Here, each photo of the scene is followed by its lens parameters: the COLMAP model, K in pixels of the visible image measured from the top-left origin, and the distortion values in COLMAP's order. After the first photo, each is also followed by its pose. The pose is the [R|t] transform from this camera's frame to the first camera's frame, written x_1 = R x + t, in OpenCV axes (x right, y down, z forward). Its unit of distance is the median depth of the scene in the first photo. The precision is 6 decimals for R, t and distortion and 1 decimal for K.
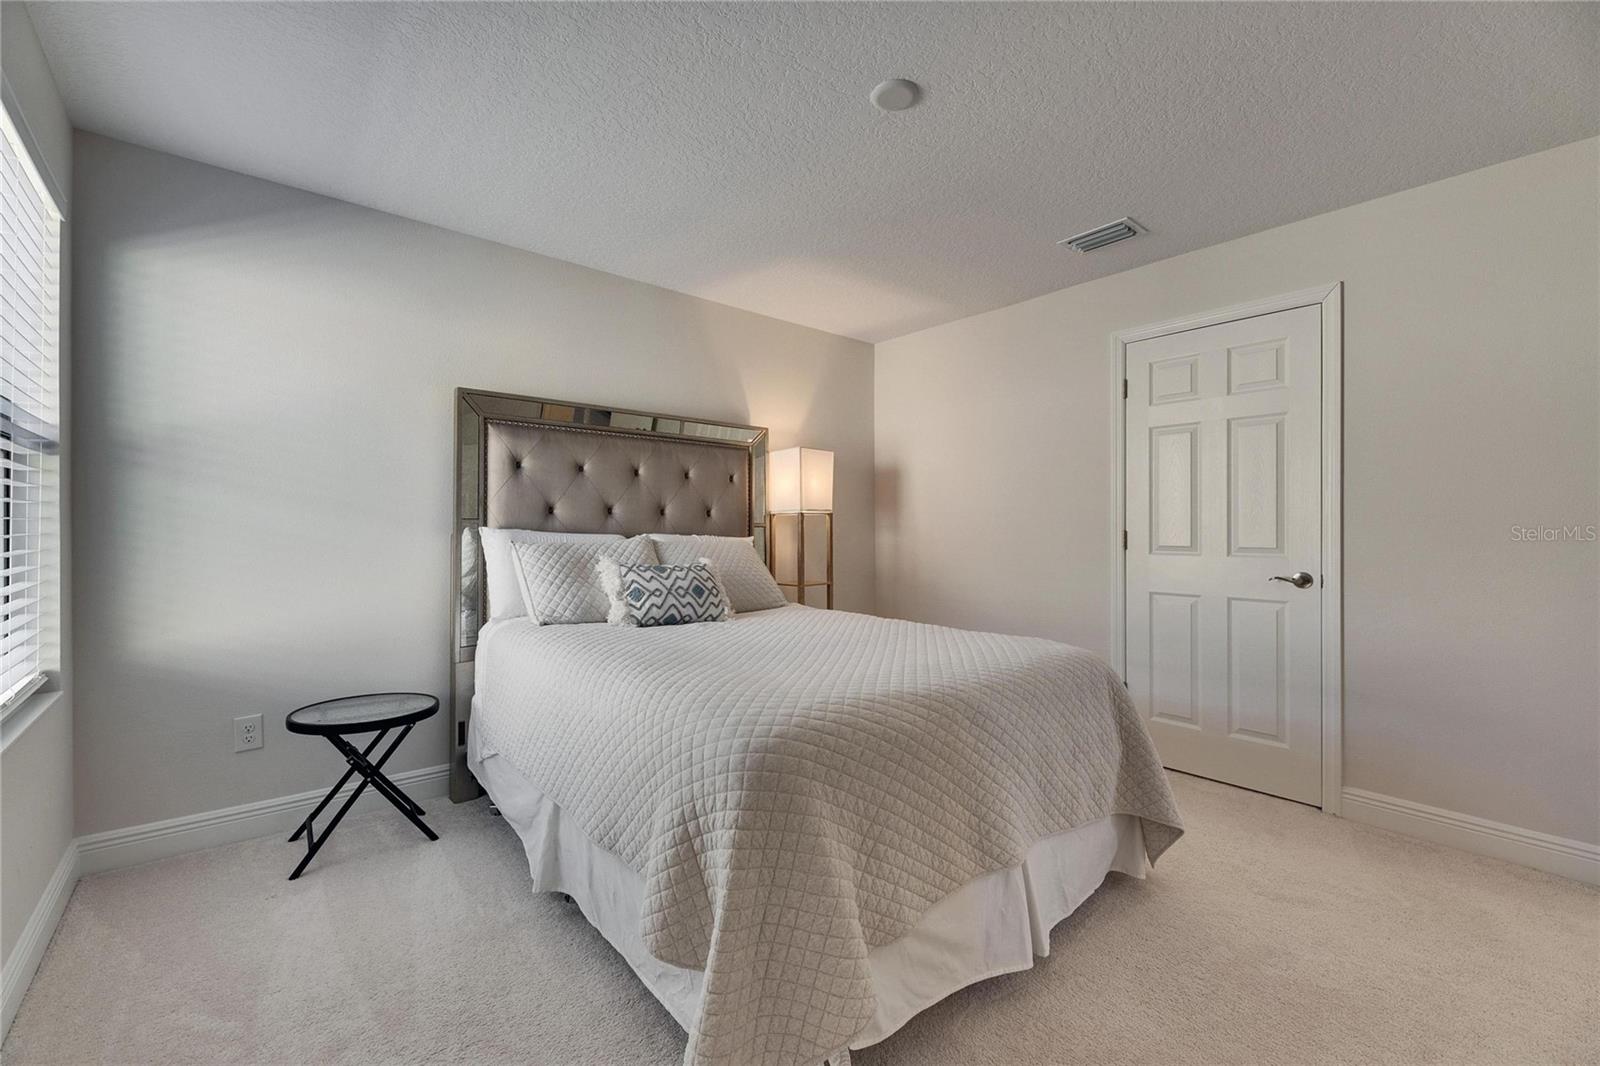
lens RADIAL K [[656.1, 0, 790.1], [0, 656.1, 533.8], [0, 0, 1]] dist [0.002941, -0.000436]
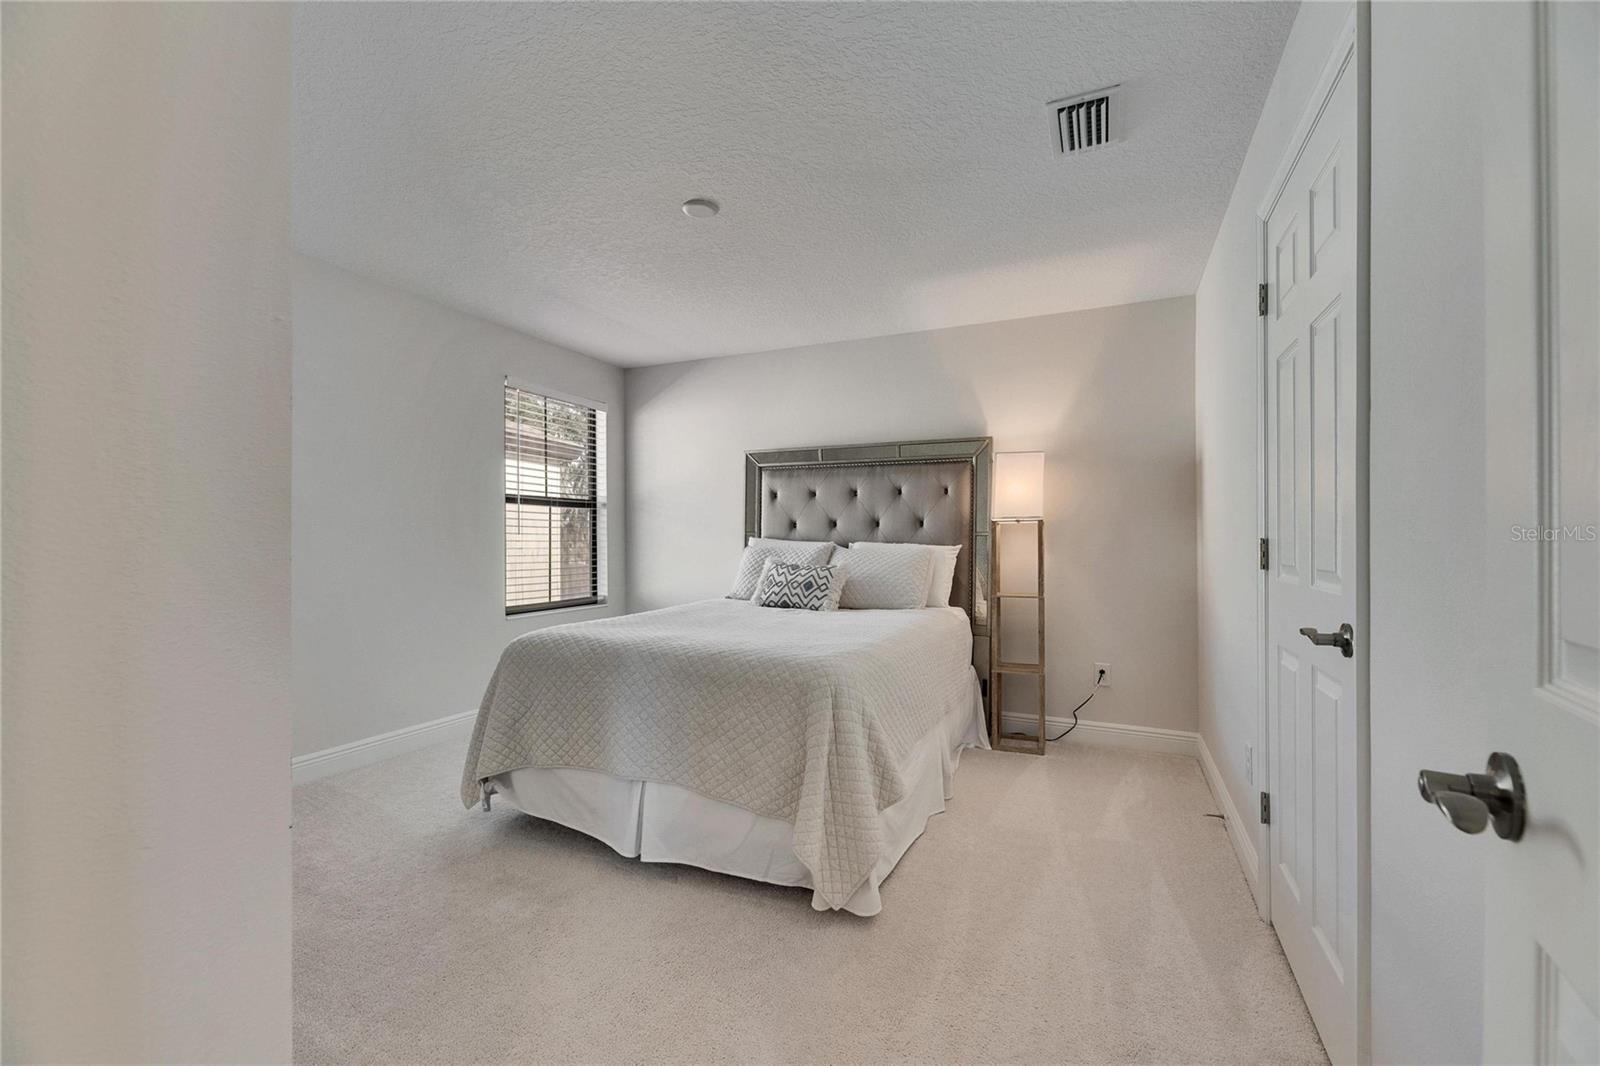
lens RADIAL K [[656.1, 0, 790.1], [0, 656.1, 533.8], [0, 0, 1]] dist [0.002941, -0.000436]
pose [[0.407252, -0.009960, -0.913261, 0.916800], [-0.009371, 0.999842, -0.015083, 0.004665], [0.913268, 0.014701, 0.407095, 0.394966]]
